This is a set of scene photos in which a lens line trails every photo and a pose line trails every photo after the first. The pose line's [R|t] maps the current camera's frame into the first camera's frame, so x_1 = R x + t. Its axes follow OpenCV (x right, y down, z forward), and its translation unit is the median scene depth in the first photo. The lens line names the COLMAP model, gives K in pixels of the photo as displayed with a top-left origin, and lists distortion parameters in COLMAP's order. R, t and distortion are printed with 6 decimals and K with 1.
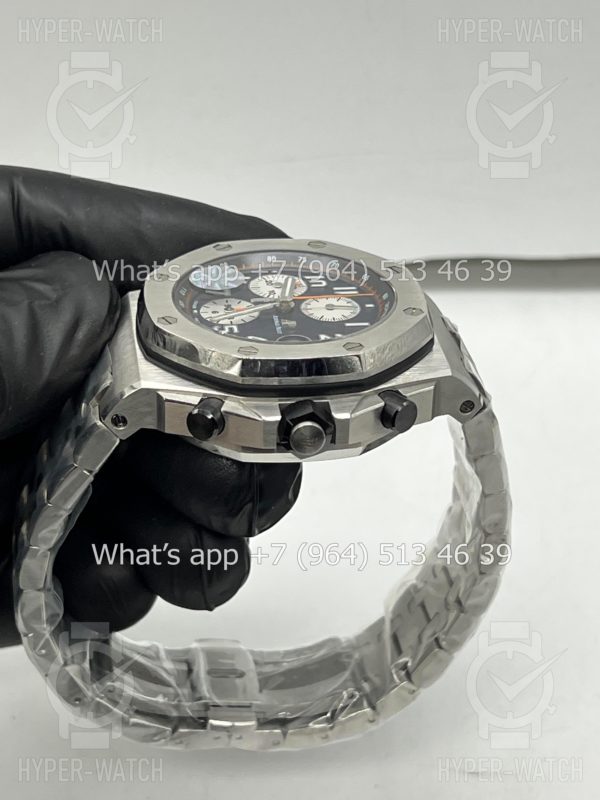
lens RADIAL K [[1890.8, 0, 300.5], [0, 1890.8, 399.3], [0, 0, 1]] dist [0.198323, 0.000000]
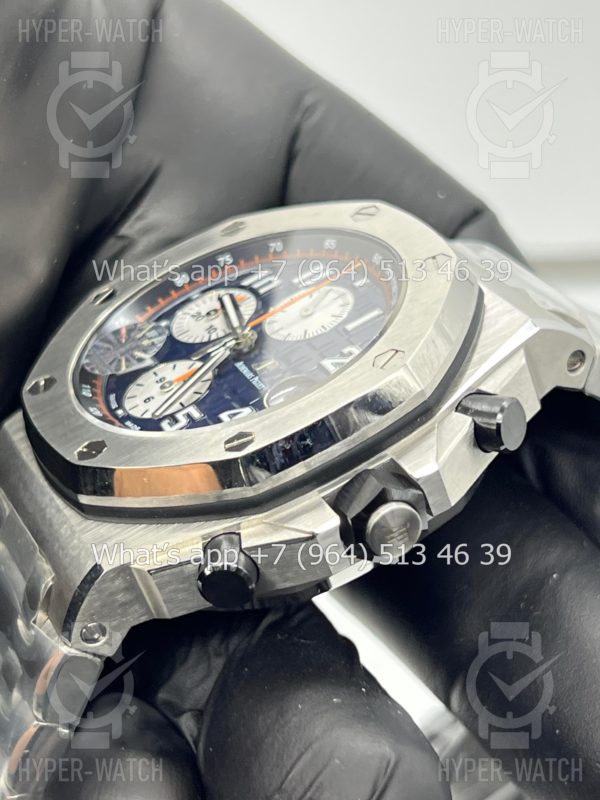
lens RADIAL K [[1890.8, 0, 298.9], [0, 1890.8, 402.2], [0, 0, 1]] dist [0.198323, 0.000000]
pose [[0.896082, -0.438782, 0.067140, -0.043384], [0.434971, 0.898143, 0.064334, -0.064331], [-0.088530, -0.028445, 0.995667, 0.369695]]
